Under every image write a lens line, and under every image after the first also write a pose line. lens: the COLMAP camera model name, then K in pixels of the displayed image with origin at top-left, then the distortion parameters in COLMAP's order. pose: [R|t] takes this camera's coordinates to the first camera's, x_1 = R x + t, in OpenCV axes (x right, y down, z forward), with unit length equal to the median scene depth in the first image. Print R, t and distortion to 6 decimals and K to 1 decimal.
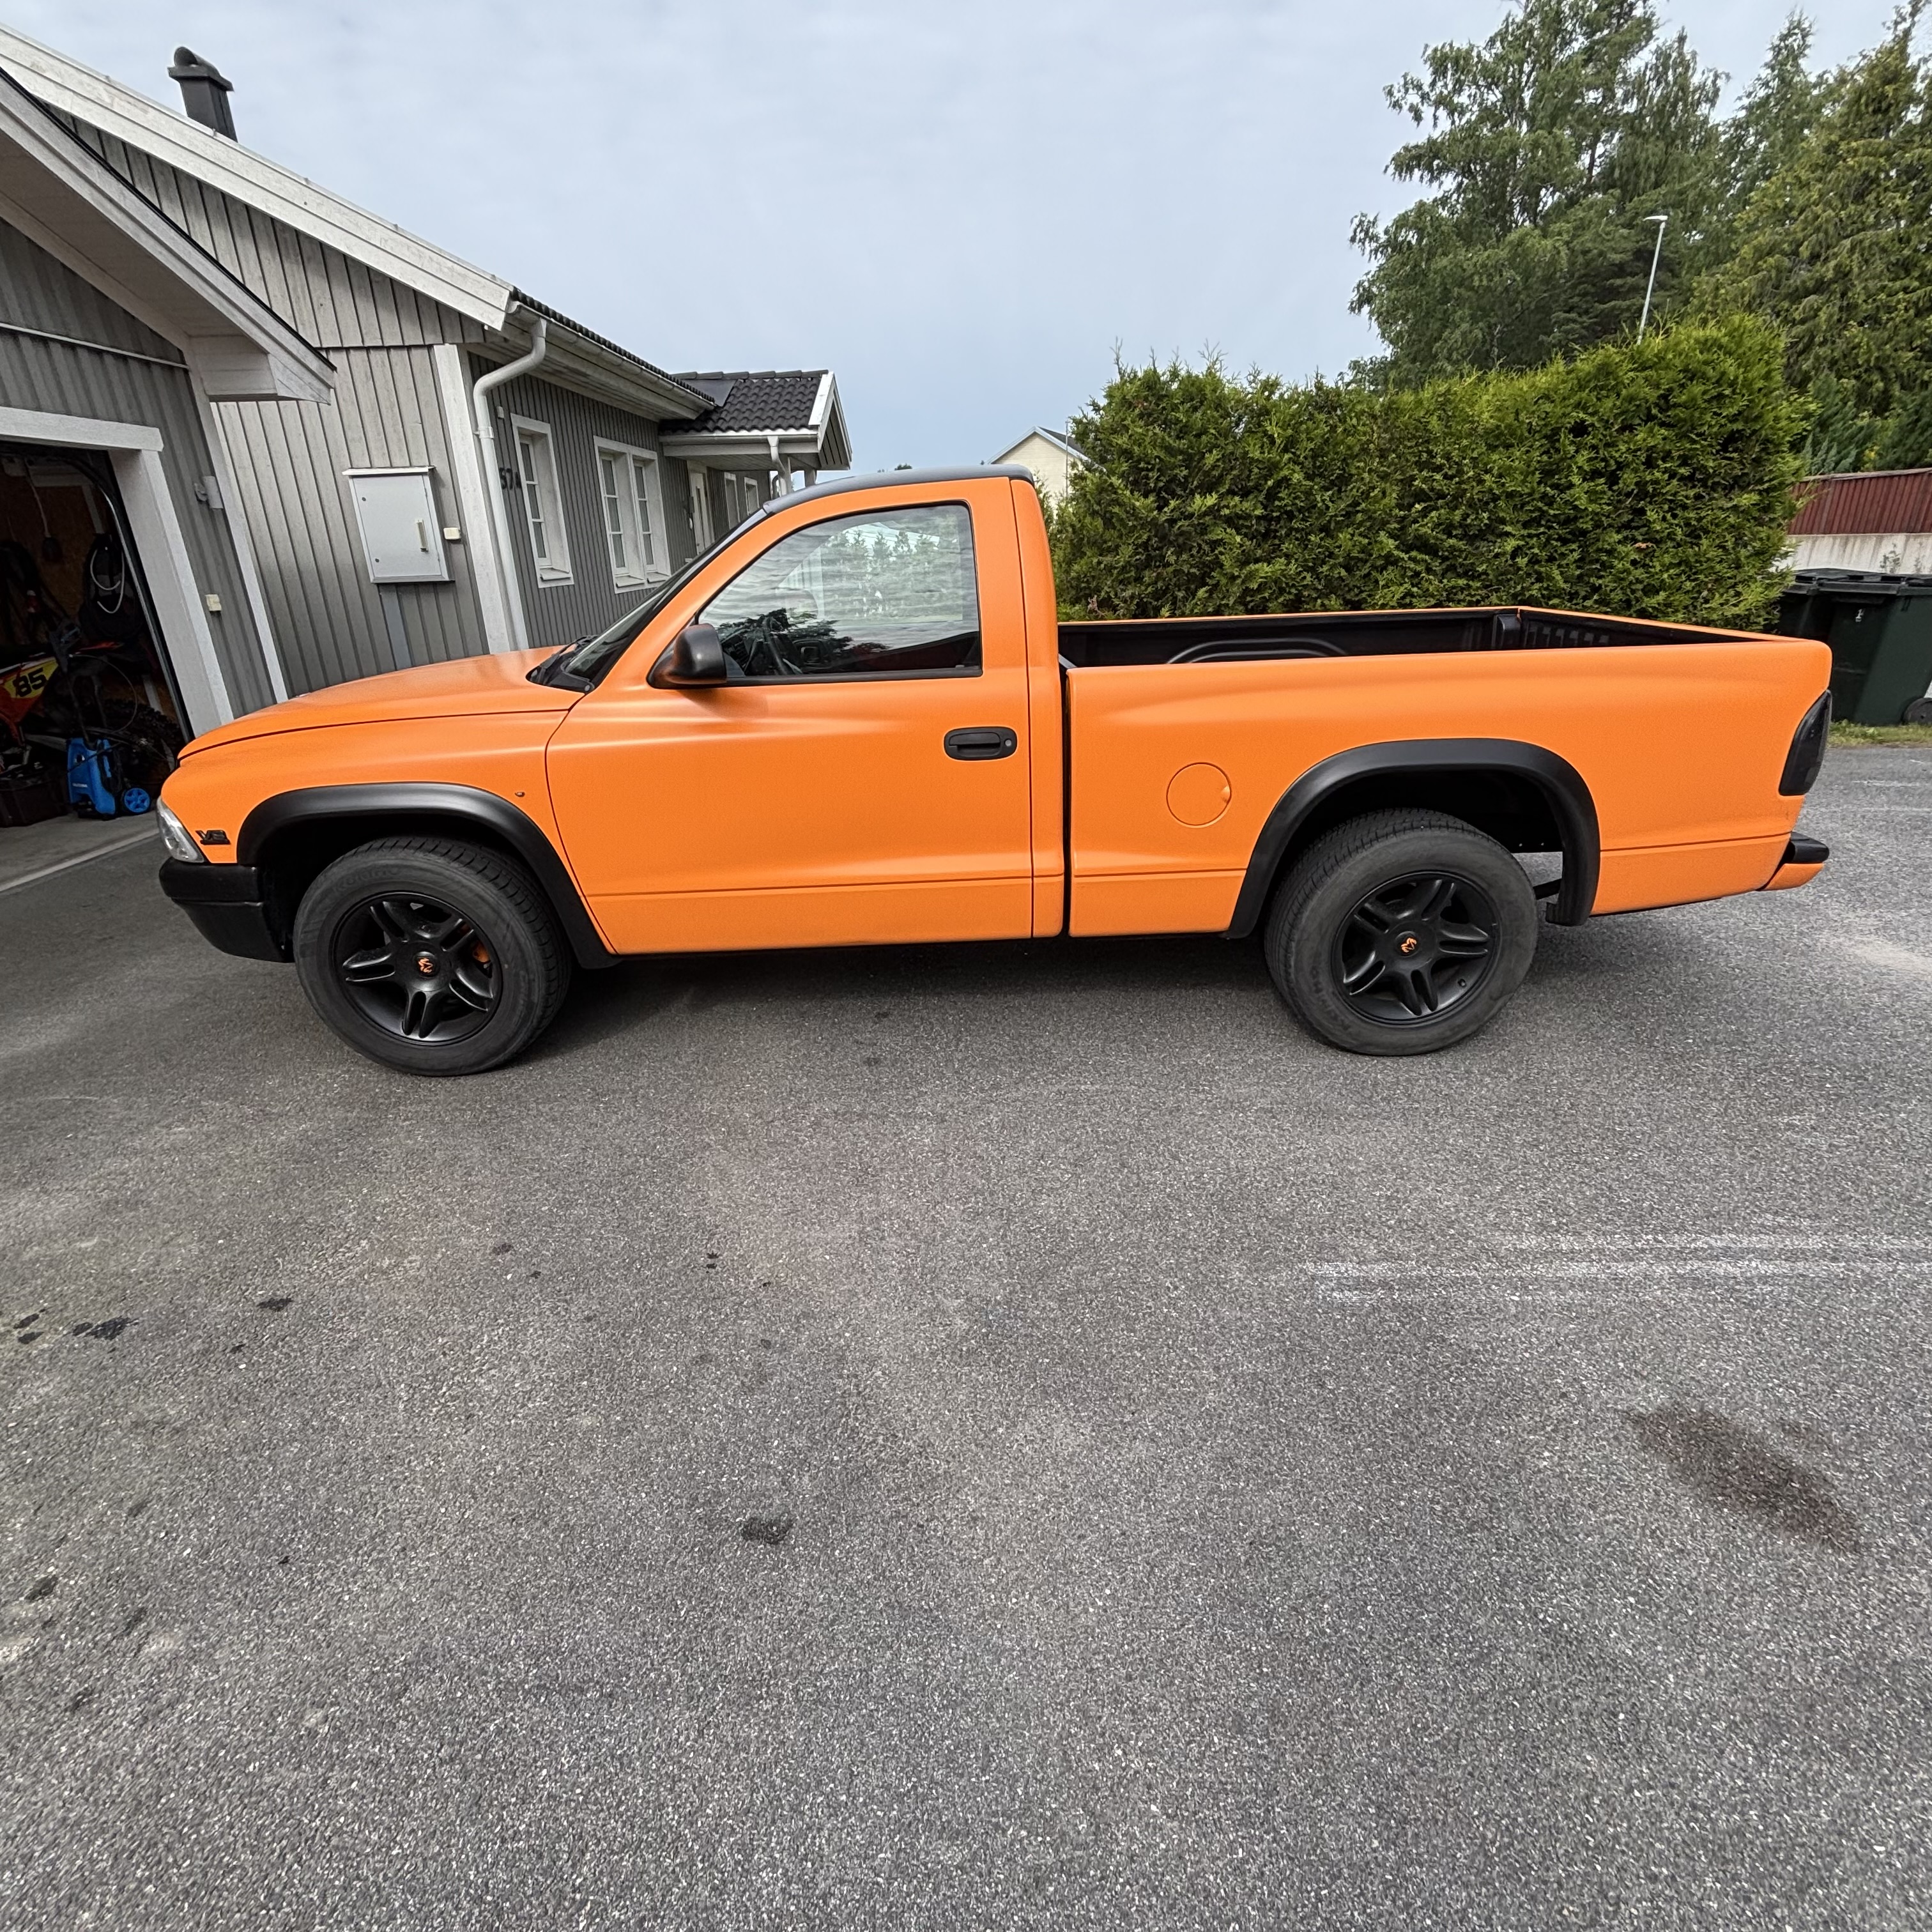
lens RADIAL K [[1052.5, 0, 971.9], [0, 1052.5, 967.9], [0, 0, 1]] dist [0.005403, 0.007131]
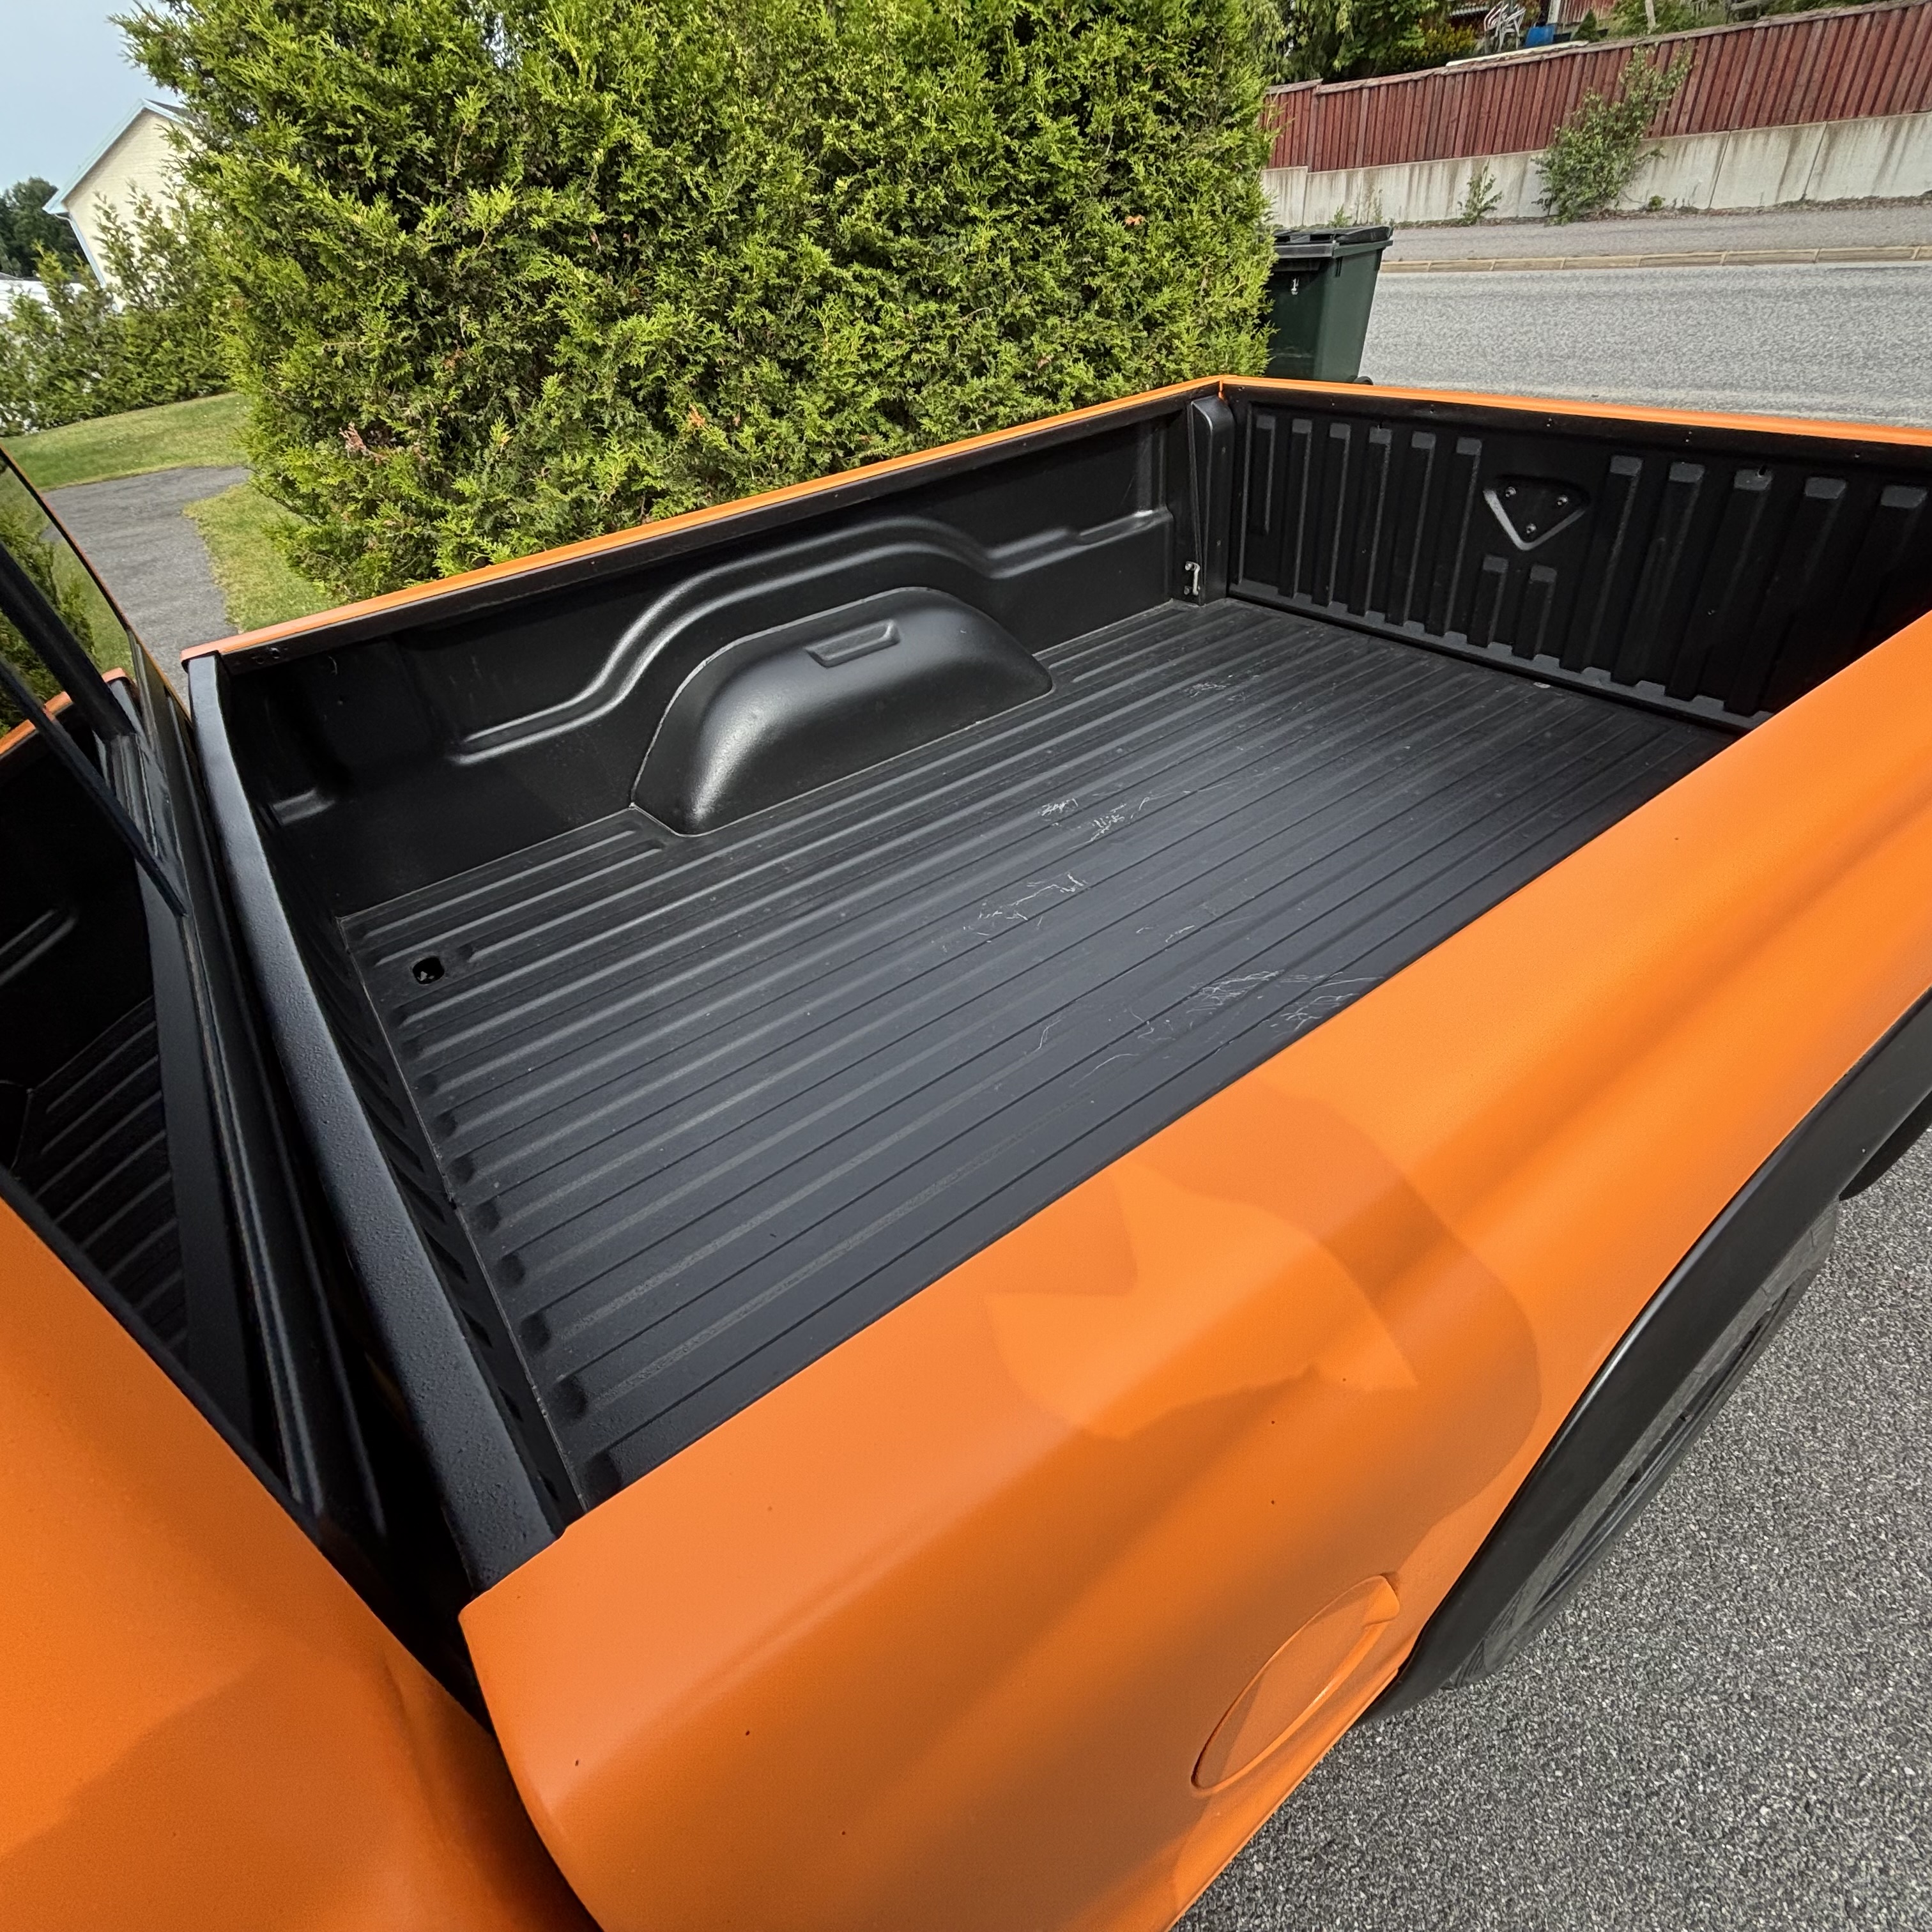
lens RADIAL K [[1052.5, 0, 962.5], [0, 1052.5, 960.9], [0, 0, 1]] dist [0.005403, 0.007131]
pose [[0.829058, -0.383225, 0.407188, 0.053458], [0.288035, 0.916852, 0.276439, -0.170020], [-0.479270, -0.111899, 0.870505, 0.374483]]
